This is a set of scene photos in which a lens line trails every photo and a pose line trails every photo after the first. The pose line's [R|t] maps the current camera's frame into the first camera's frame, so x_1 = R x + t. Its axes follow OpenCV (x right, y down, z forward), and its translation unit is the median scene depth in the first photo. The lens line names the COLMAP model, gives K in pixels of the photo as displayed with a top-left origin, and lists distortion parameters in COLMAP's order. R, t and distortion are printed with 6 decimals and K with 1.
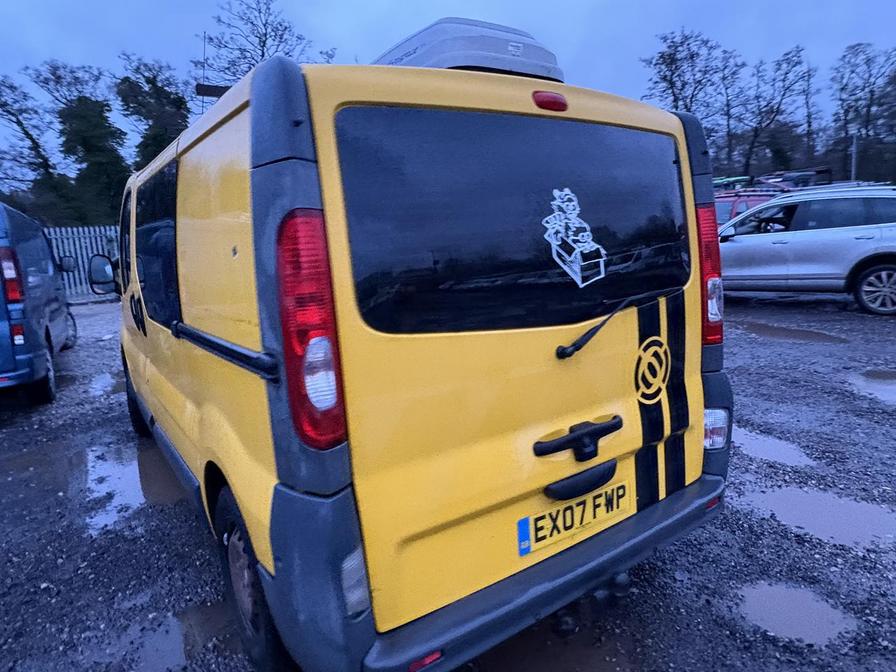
lens RADIAL K [[574.3, 0, 448.0], [0, 574.3, 336.0], [0, 0, 1]] dist [0.001245, 0.001290]
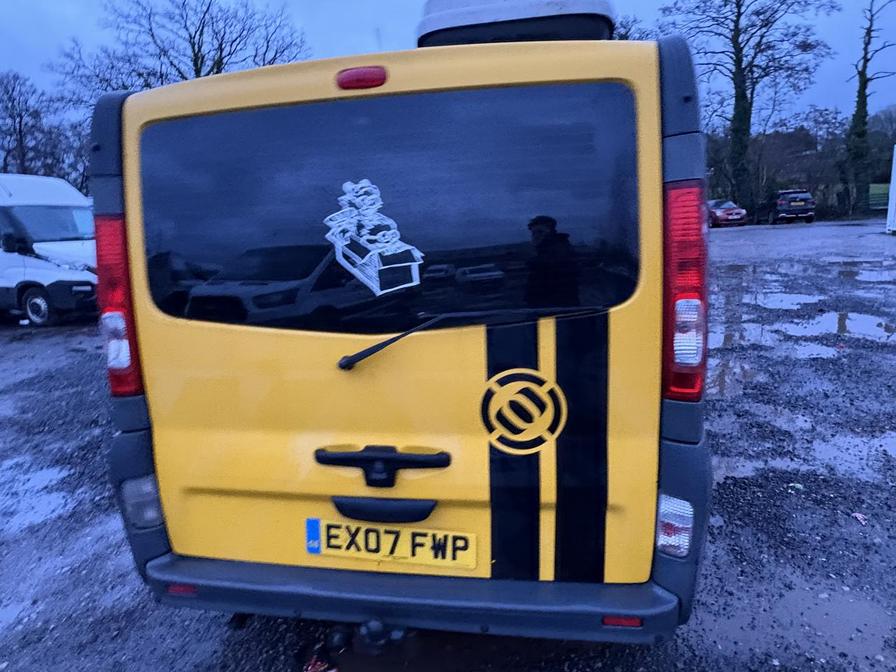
lens RADIAL K [[572.7, 0, 447.4], [0, 572.7, 331.4], [0, 0, 1]] dist [-0.002728, 0.003521]
pose [[0.699297, 0.166335, -0.695209, 0.899505], [-0.100296, 0.985761, 0.134966, -0.154655], [0.707760, -0.024655, 0.706023, 0.455563]]
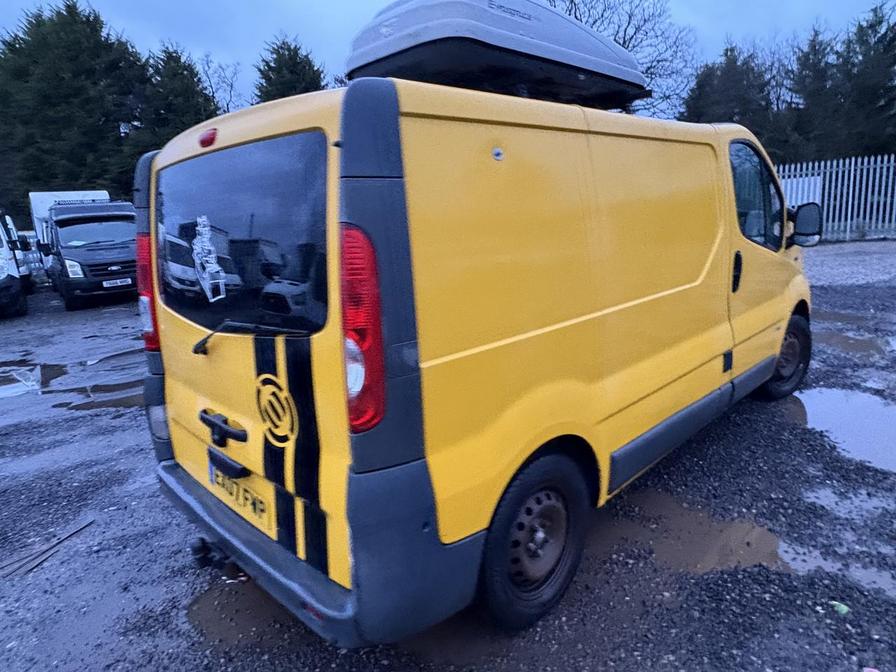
lens RADIAL K [[572.7, 0, 447.4], [0, 572.7, 331.4], [0, 0, 1]] dist [-0.002728, 0.003521]
pose [[0.156123, 0.248104, -0.956070, 1.392167], [-0.105757, 0.966574, 0.233561, -0.339369], [0.982060, 0.064646, 0.177143, 1.245310]]
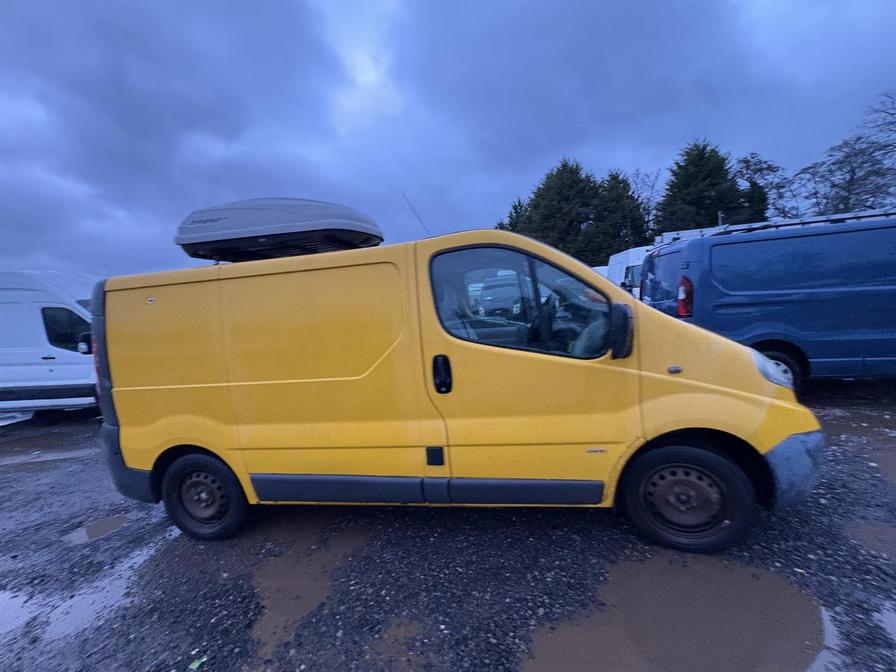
lens RADIAL K [[357.0, 0, 448.3], [0, 357.0, 336.5], [0, 0, 1]] dist [-0.001150, 0.000207]
pose [[-0.702606, 0.195397, -0.684226, 0.550515], [0.015661, 0.965573, 0.259661, -0.611097], [0.711407, 0.171724, -0.681477, 3.179322]]
